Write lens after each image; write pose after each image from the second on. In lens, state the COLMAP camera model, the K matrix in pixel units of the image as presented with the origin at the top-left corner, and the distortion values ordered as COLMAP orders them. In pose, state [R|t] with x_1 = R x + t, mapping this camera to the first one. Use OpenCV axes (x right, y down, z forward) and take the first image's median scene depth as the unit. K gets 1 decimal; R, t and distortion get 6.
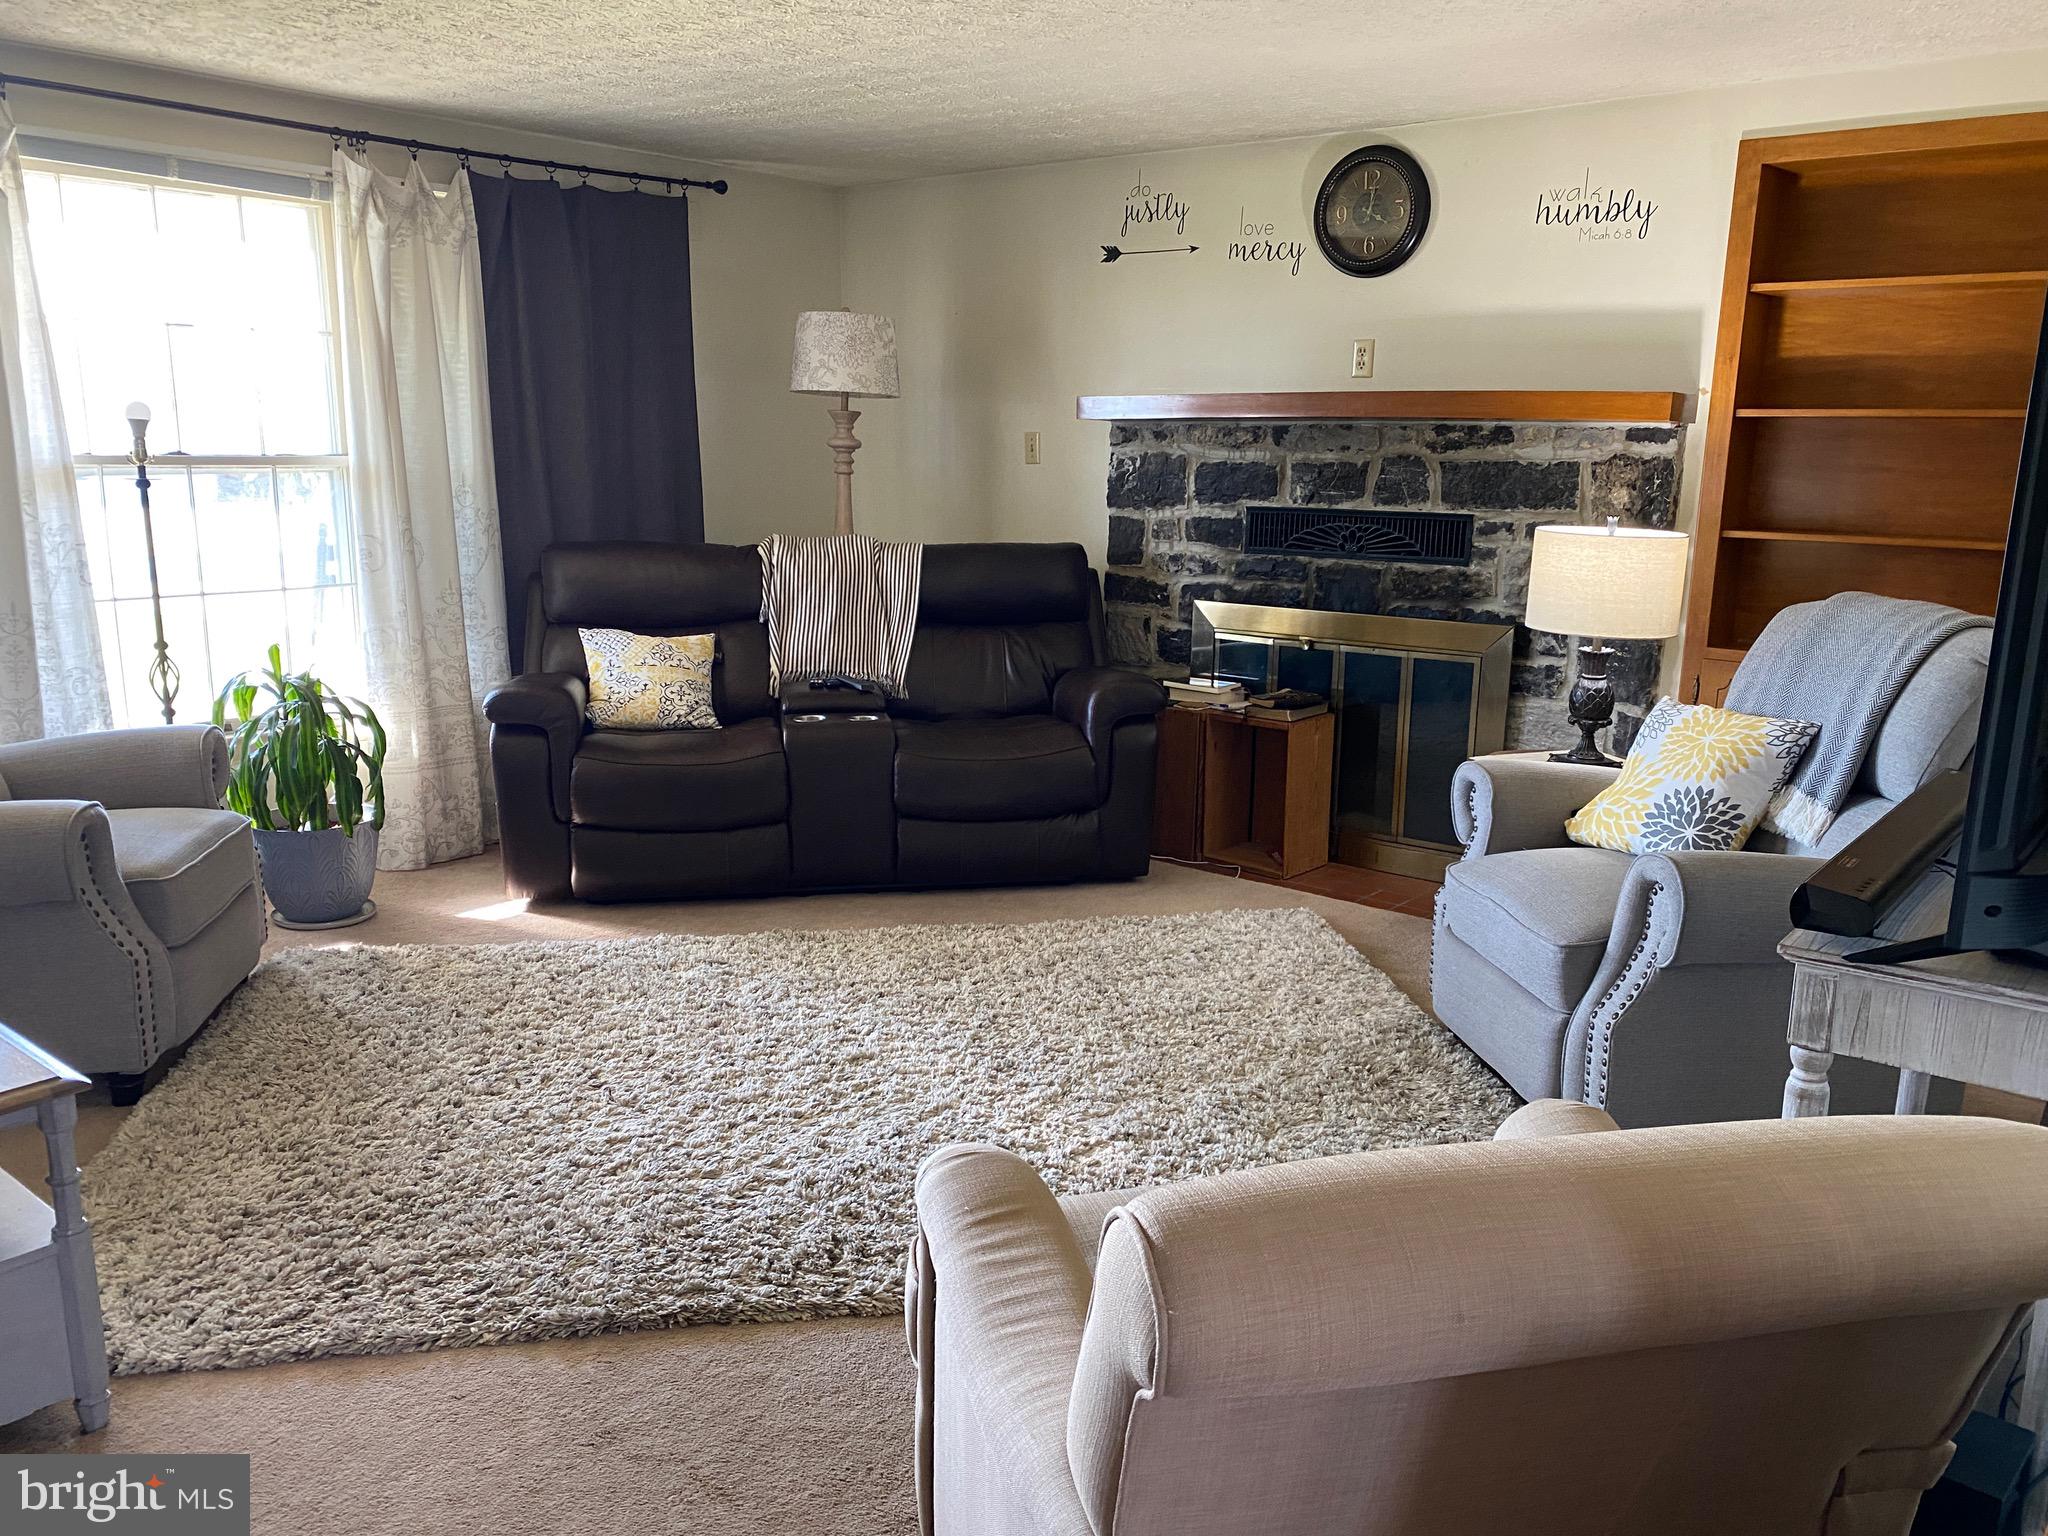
lens RADIAL K [[1542.3, 0, 1022.0], [0, 1542.3, 778.4], [0, 0, 1]] dist [0.006458, -0.029112]
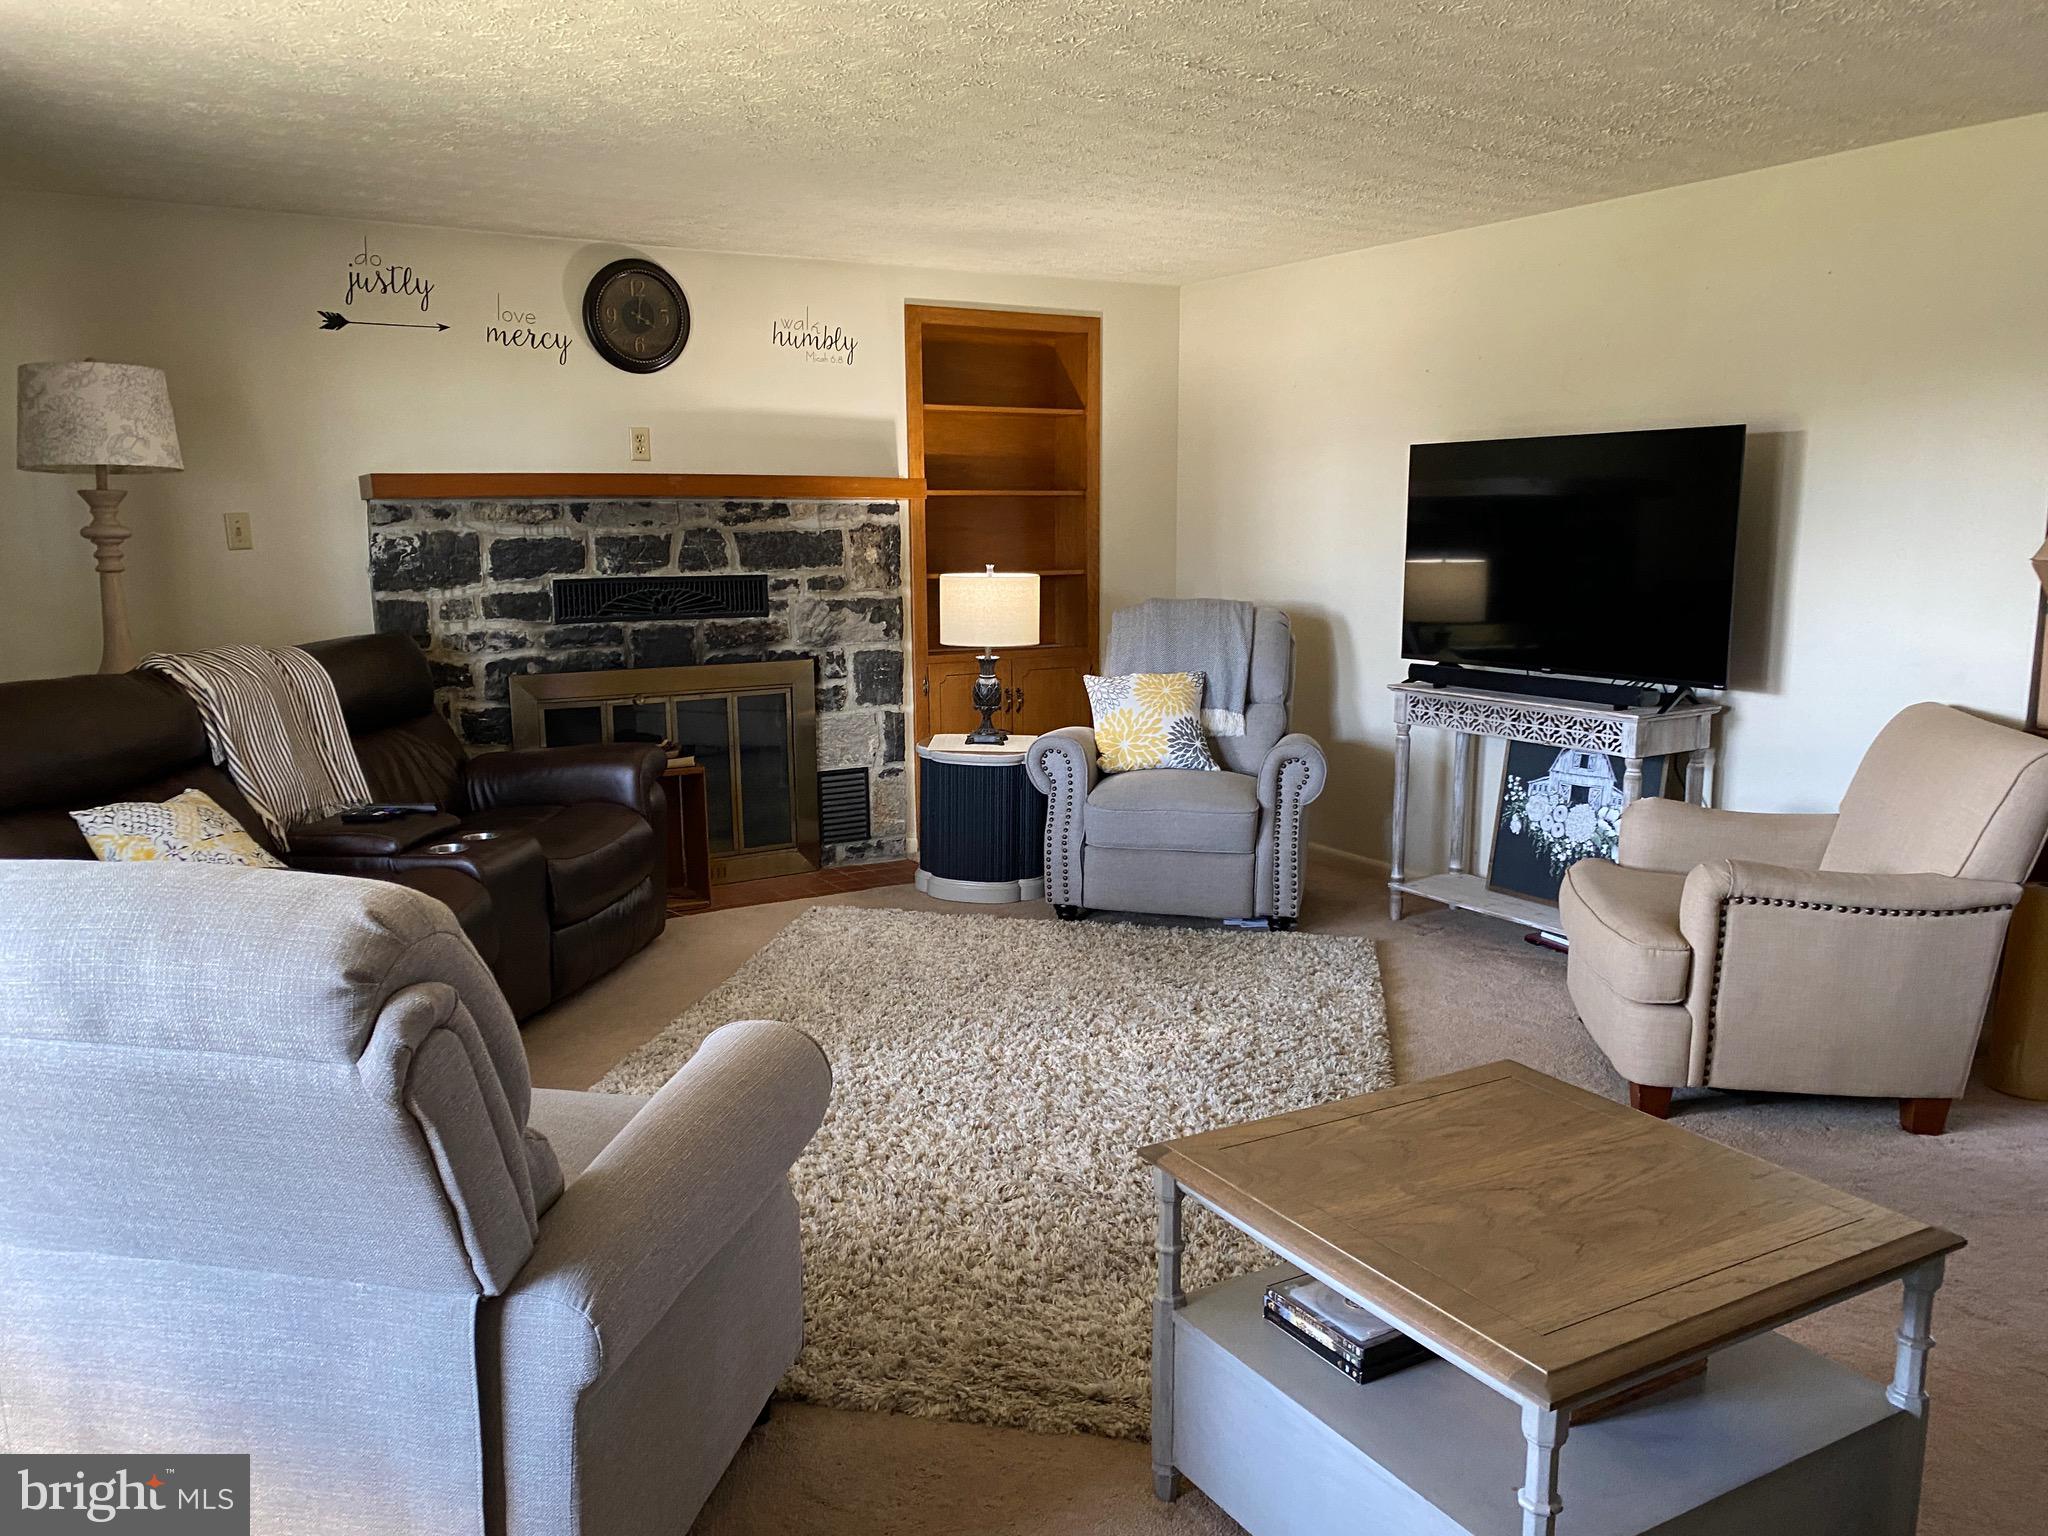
lens RADIAL K [[1542.3, 0, 1026.1], [0, 1542.3, 769.5], [0, 0, 1]] dist [0.006458, -0.029112]
pose [[0.378333, -0.168035, 0.910290, -0.726867], [0.203396, 0.974443, 0.095343, -0.088664], [-0.903047, 0.149078, 0.402842, 0.319384]]
